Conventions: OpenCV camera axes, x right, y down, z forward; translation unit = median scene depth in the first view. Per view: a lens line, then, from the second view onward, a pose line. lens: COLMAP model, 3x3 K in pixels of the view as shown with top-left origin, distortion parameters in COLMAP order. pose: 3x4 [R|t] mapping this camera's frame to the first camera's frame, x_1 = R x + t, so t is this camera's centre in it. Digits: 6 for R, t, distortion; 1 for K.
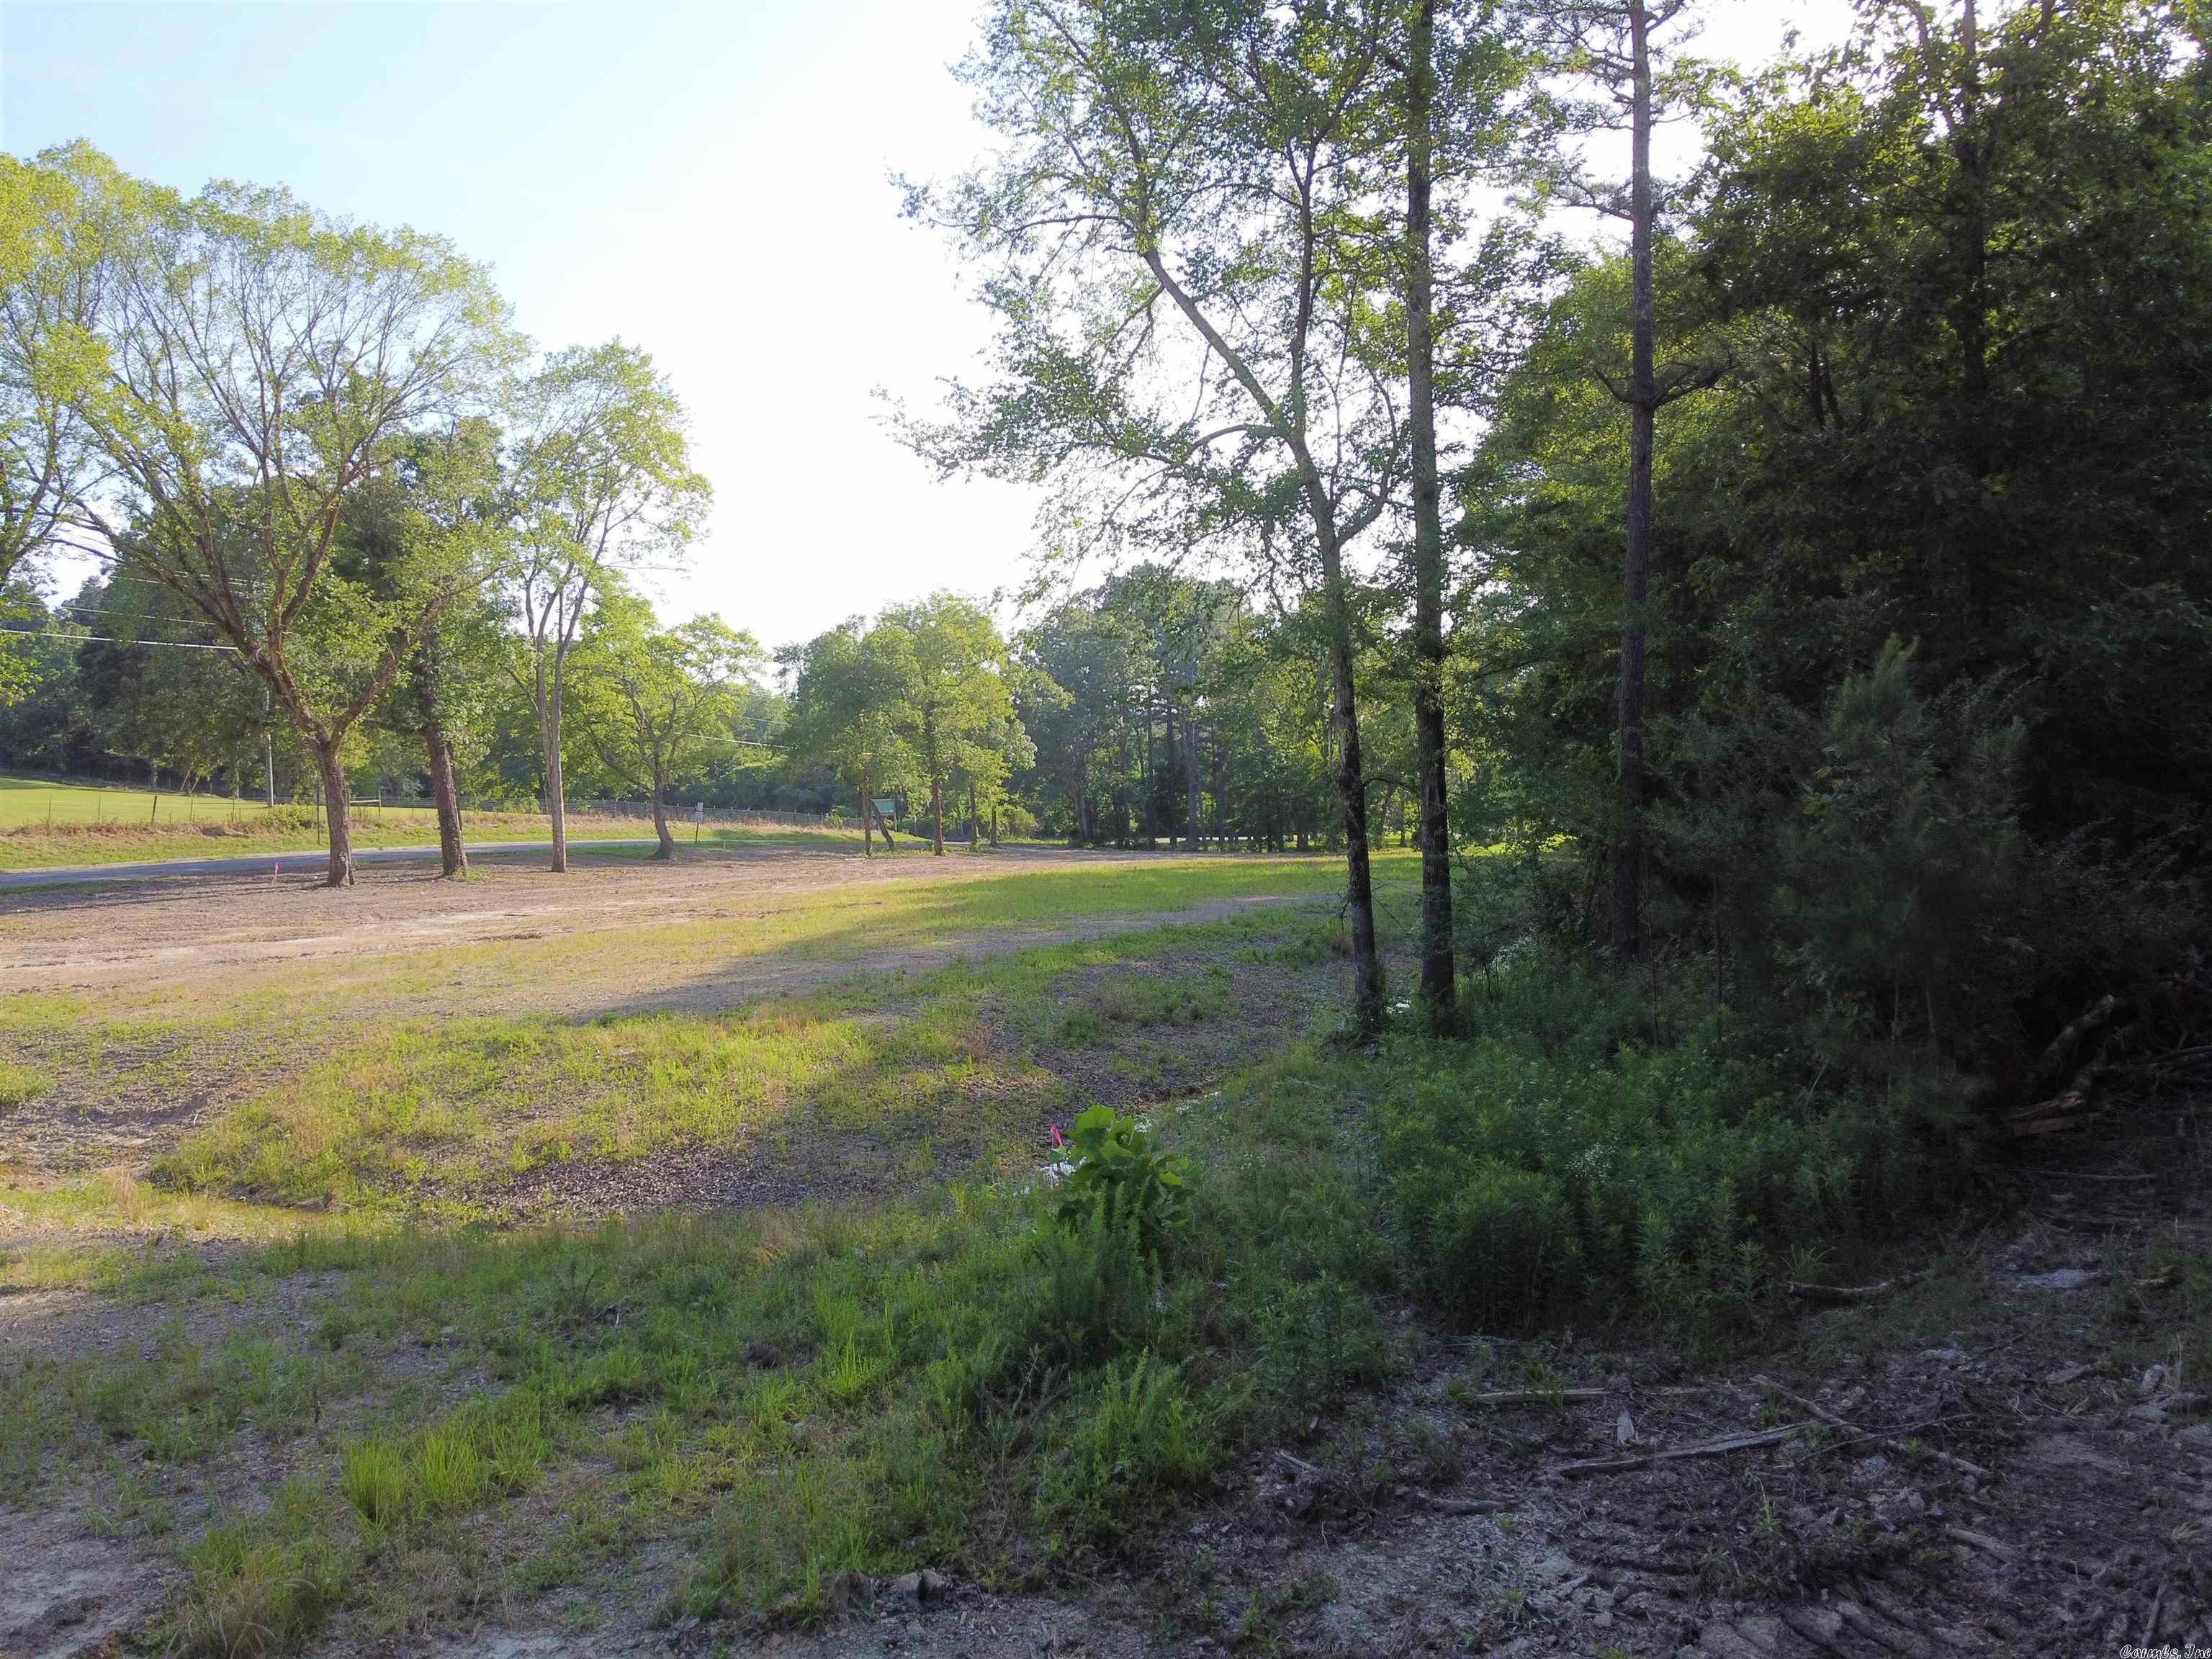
lens RADIAL K [[1671.4, 0, 1120.8], [0, 1671.4, 801.2], [0, 0, 1]] dist [0.080906, -0.152835]
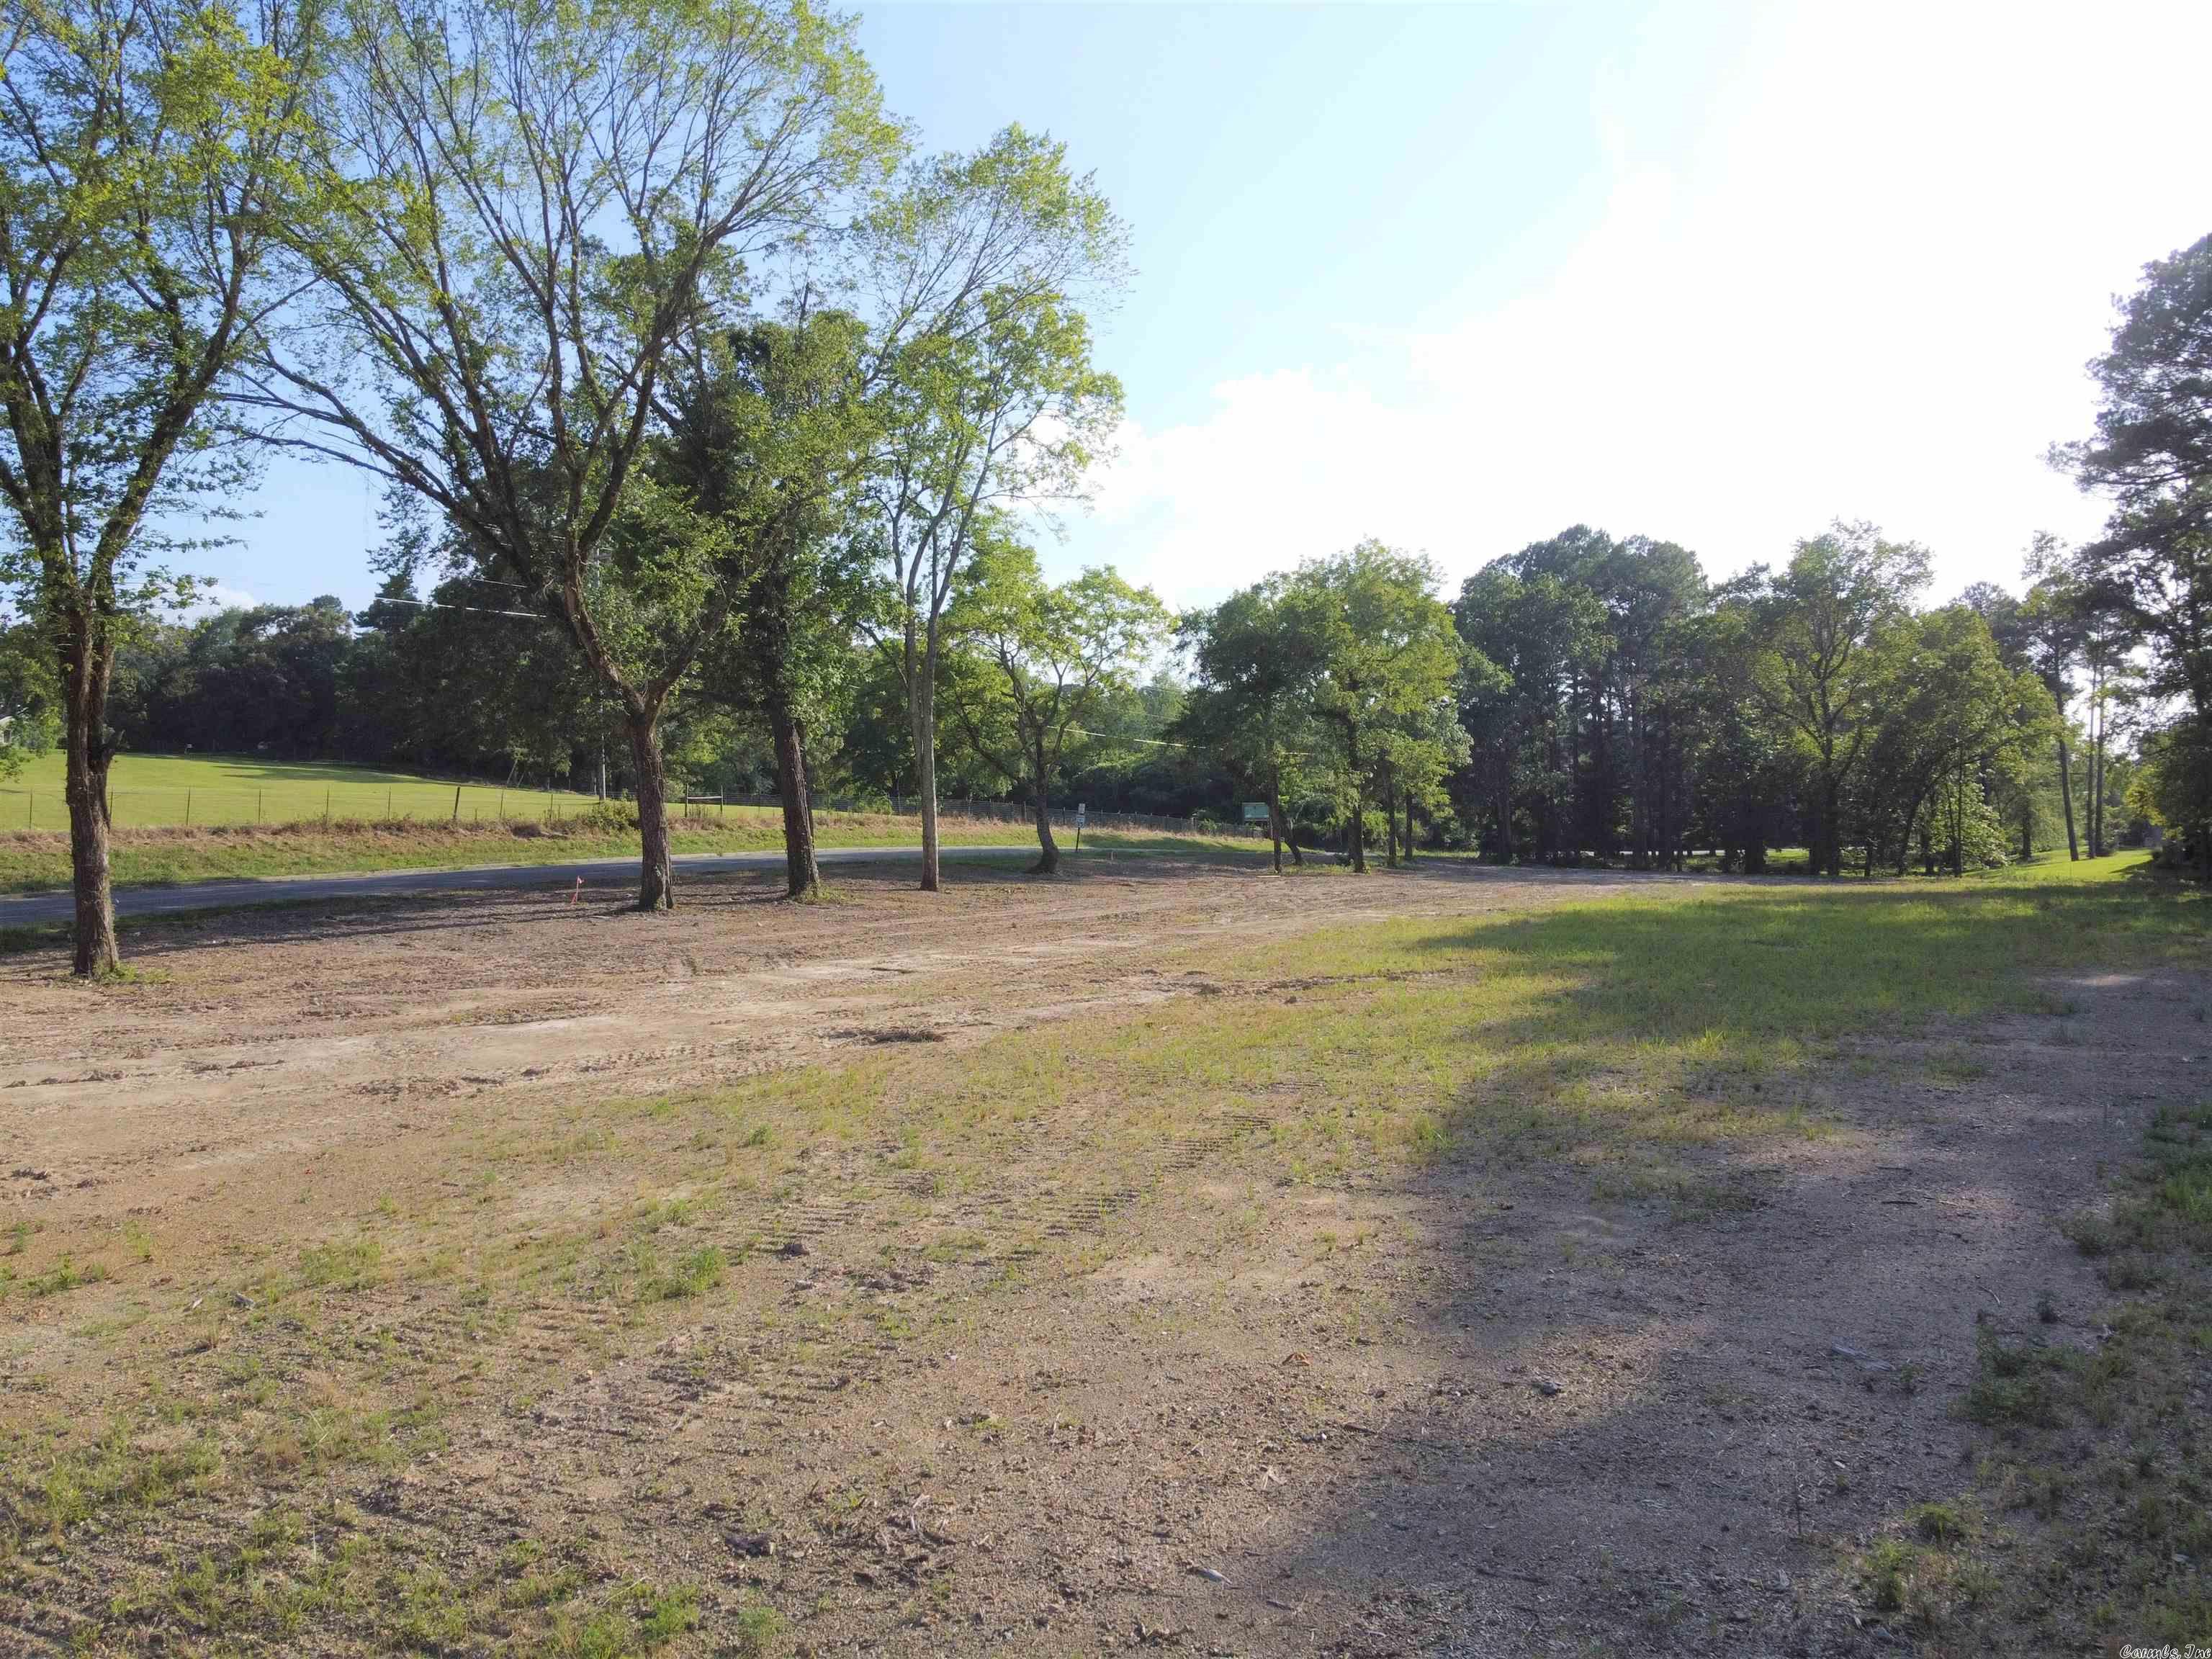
lens RADIAL K [[1671.4, 0, 1111.8], [0, 1671.4, 833.6], [0, 0, 1]] dist [0.080906, -0.152835]
pose [[0.980579, 0.013105, -0.195685, -0.096403], [-0.009909, 0.999801, 0.017302, 0.001850], [0.195873, -0.015027, 0.980514, 0.248829]]
